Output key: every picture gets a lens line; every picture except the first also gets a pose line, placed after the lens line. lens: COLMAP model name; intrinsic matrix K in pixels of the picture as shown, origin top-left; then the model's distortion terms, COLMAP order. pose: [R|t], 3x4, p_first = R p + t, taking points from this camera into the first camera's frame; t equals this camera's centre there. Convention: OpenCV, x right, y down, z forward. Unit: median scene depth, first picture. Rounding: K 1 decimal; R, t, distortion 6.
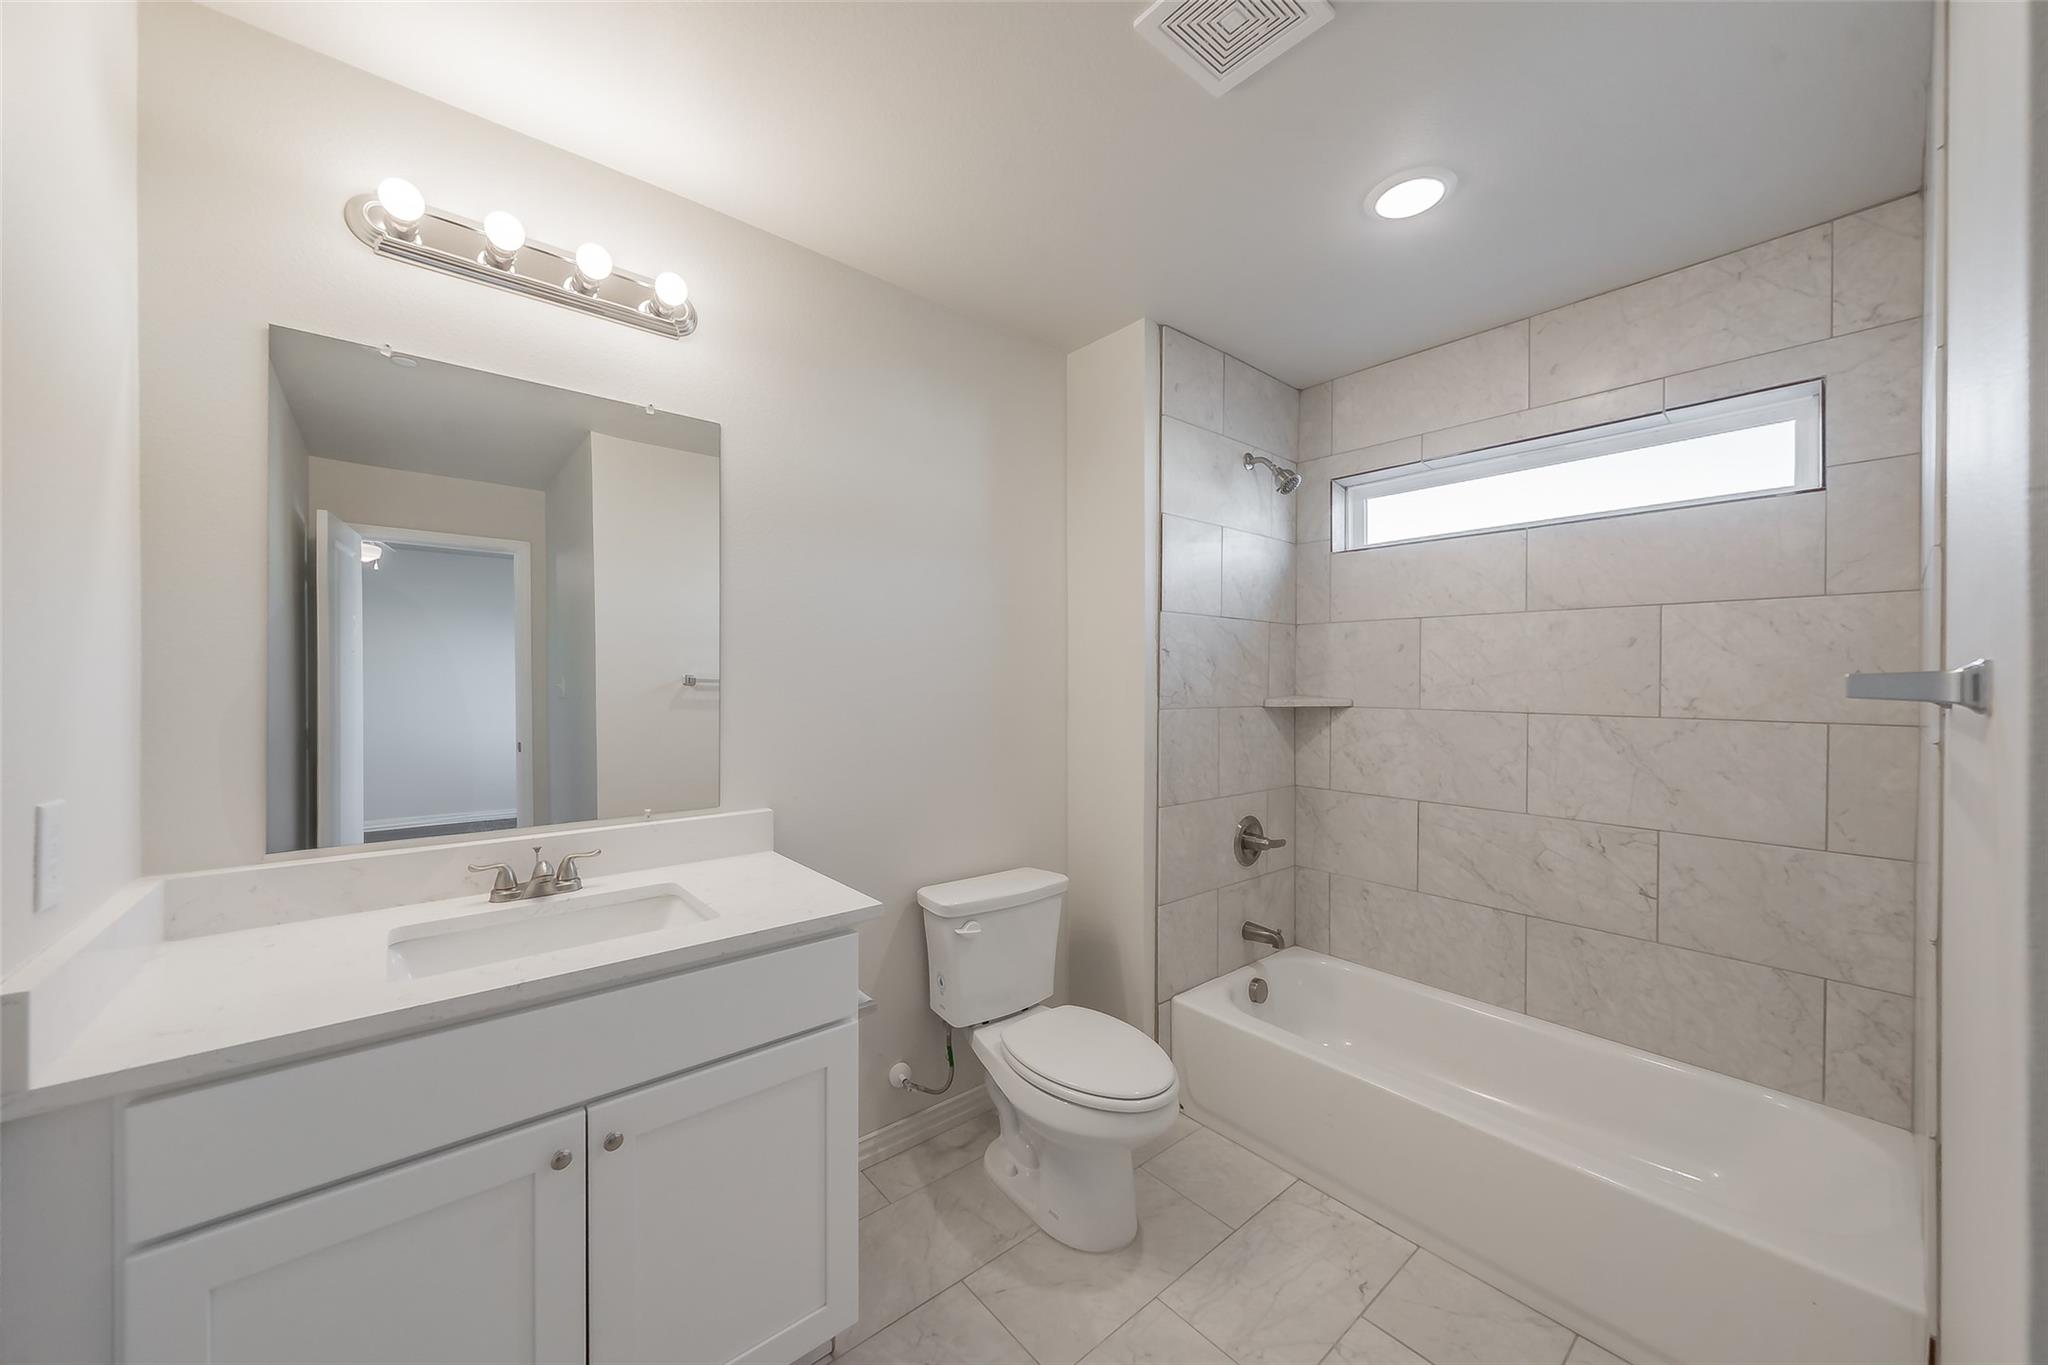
lens RADIAL K [[743.8, 0, 1017.0], [0, 743.8, 689.4], [0, 0, 1]] dist [0.000260, -0.000020]
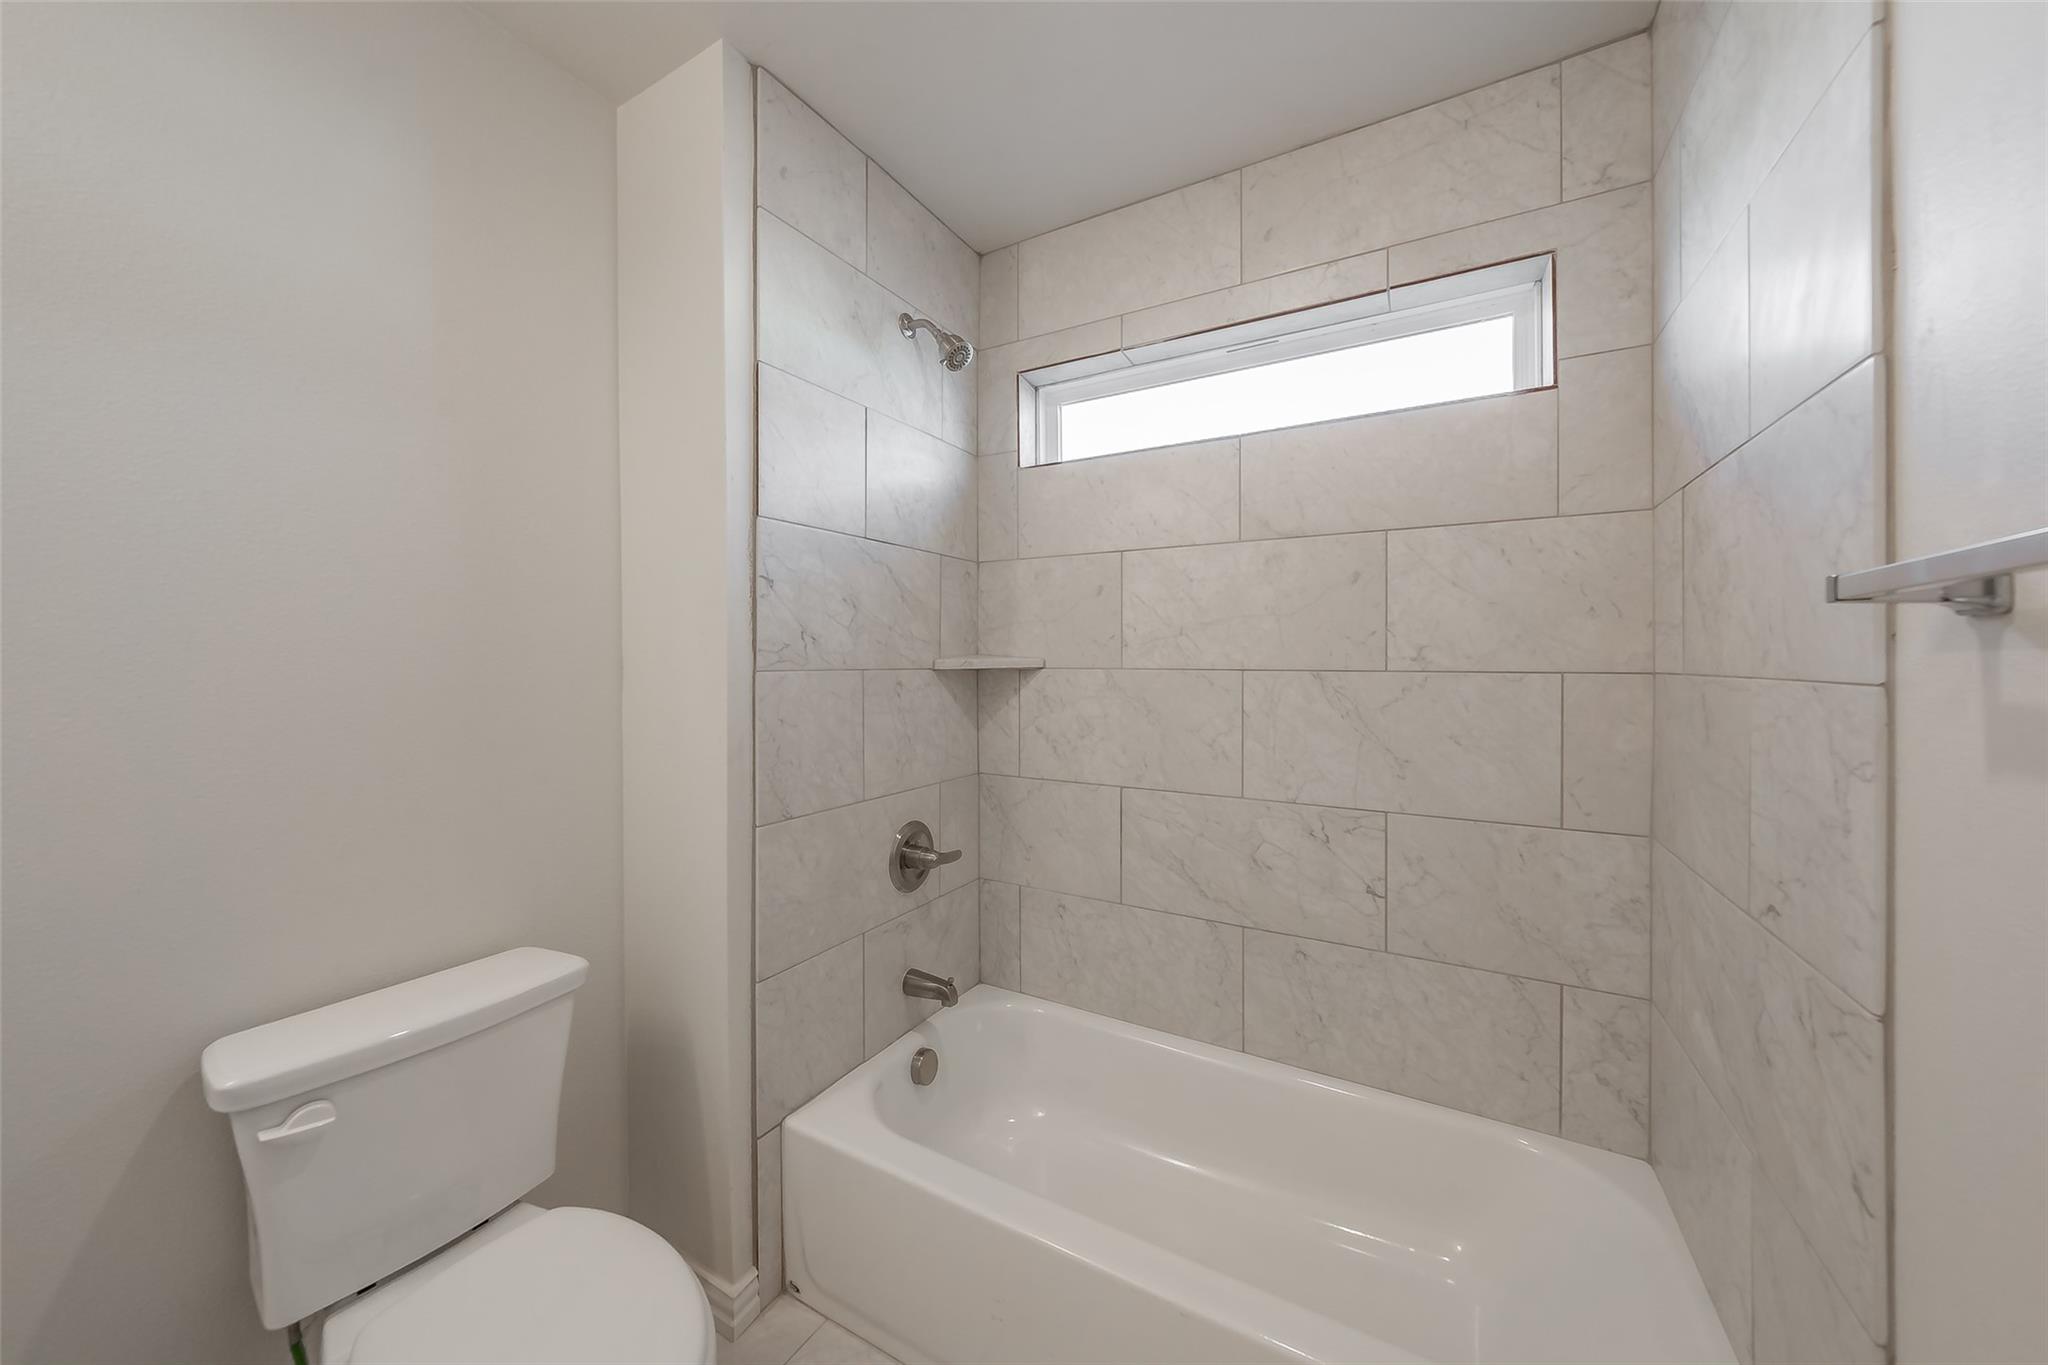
lens RADIAL K [[727.9, 0, 1039.9], [0, 727.9, 671.3], [0, 0, 1]] dist [0.000621, 0.000034]
pose [[0.929037, -0.009472, 0.369865, 0.206036], [0.008167, 0.999954, 0.005096, 0.028029], [-0.369897, -0.001714, 0.929071, 0.371286]]
